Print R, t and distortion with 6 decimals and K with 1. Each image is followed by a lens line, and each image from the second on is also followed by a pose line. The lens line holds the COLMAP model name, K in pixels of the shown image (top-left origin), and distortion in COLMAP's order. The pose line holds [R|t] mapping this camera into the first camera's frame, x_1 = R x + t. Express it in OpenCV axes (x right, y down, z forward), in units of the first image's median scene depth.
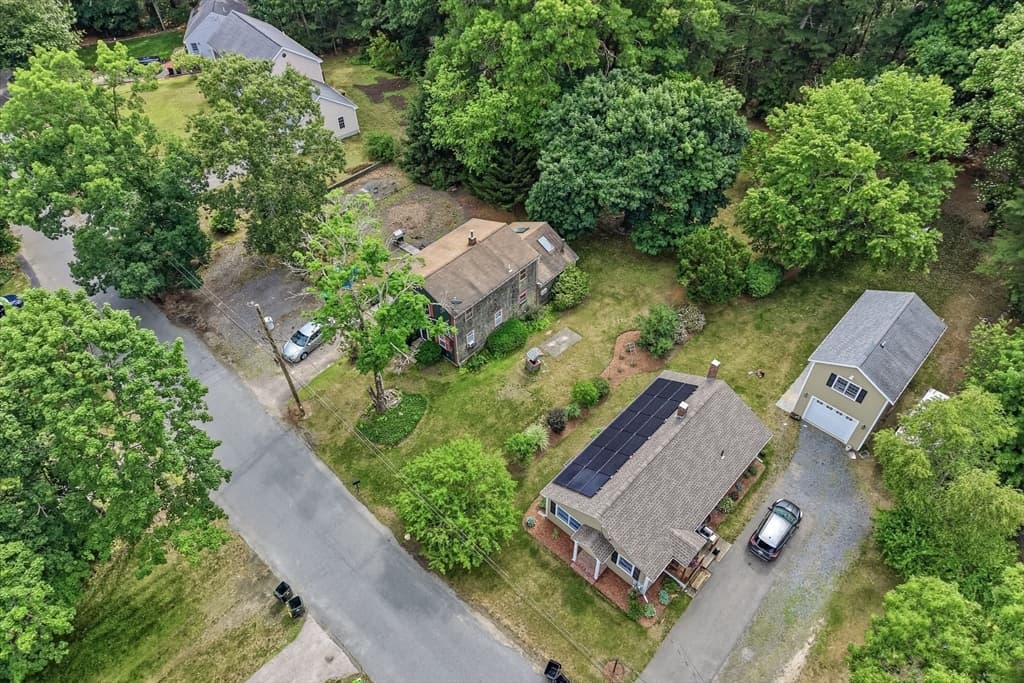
lens RADIAL K [[682.3, 0, 512.0], [0, 682.3, 341.5], [0, 0, 1]] dist [0.030819, -0.042472]
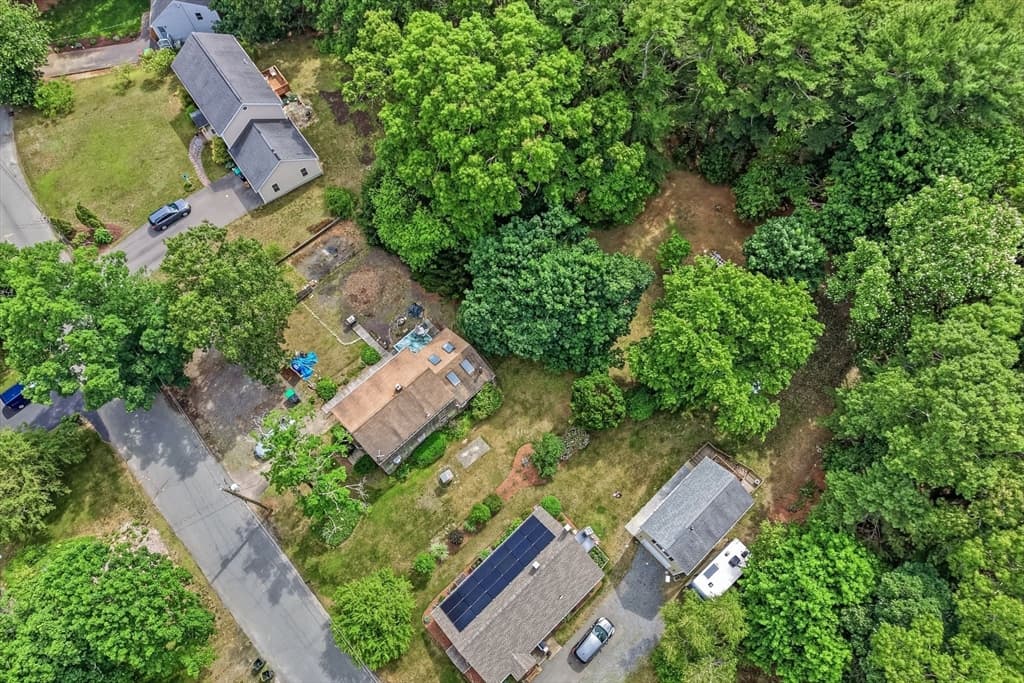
lens RADIAL K [[670.6, 0, 512.0], [0, 670.6, 341.5], [0, 0, 1]] dist [0.032689, -0.040318]
pose [[0.997653, 0.062426, -0.028129, 0.177900], [-0.048001, 0.930617, 0.362832, -0.686945], [0.048827, -0.360631, 0.931430, -0.090733]]
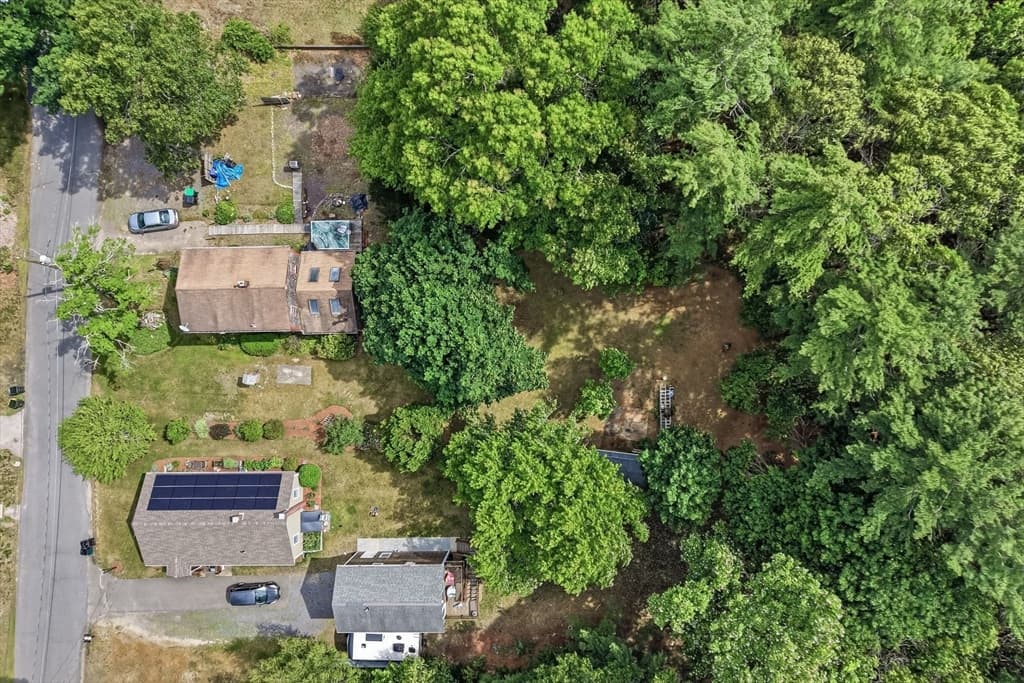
lens RADIAL K [[670.6, 0, 512.0], [0, 670.6, 341.5], [0, 0, 1]] dist [0.032689, -0.040318]
pose [[0.689560, 0.723227, -0.038090, 0.356749], [-0.506596, 0.519262, 0.688278, -1.089429], [0.517560, -0.455313, 0.724446, 0.392782]]
